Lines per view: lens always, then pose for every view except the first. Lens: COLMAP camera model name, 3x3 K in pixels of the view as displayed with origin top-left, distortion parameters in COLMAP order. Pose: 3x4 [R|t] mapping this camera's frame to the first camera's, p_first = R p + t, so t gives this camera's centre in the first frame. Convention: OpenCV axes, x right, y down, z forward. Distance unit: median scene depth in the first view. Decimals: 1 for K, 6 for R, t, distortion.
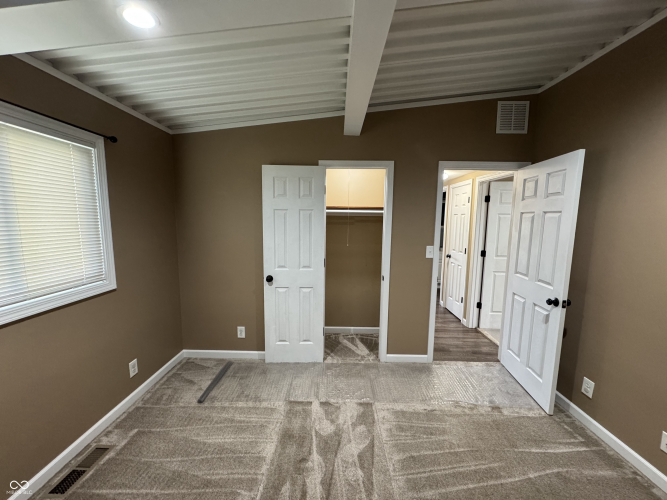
lens RADIAL K [[266.1, 0, 332.3], [0, 266.1, 248.6], [0, 0, 1]] dist [-0.002184, -0.000070]
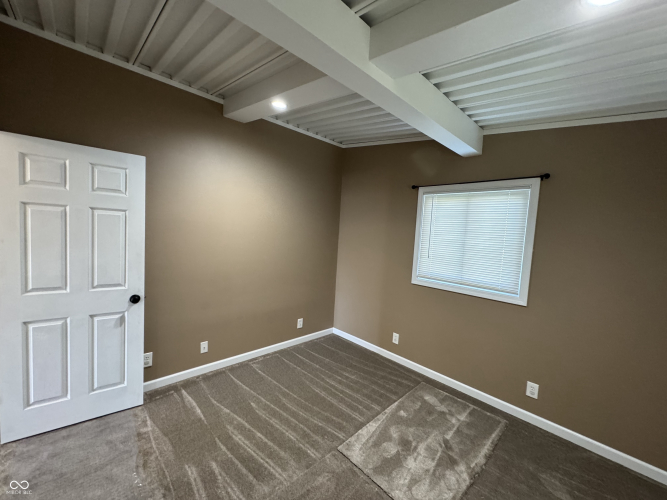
lens RADIAL K [[266.1, 0, 332.3], [0, 266.1, 248.6], [0, 0, 1]] dist [-0.002184, -0.000070]
pose [[-0.707454, -0.103123, 0.699196, -0.384902], [0.015557, 0.986786, 0.161279, -0.140701], [-0.706588, 0.124974, -0.696502, 1.119637]]
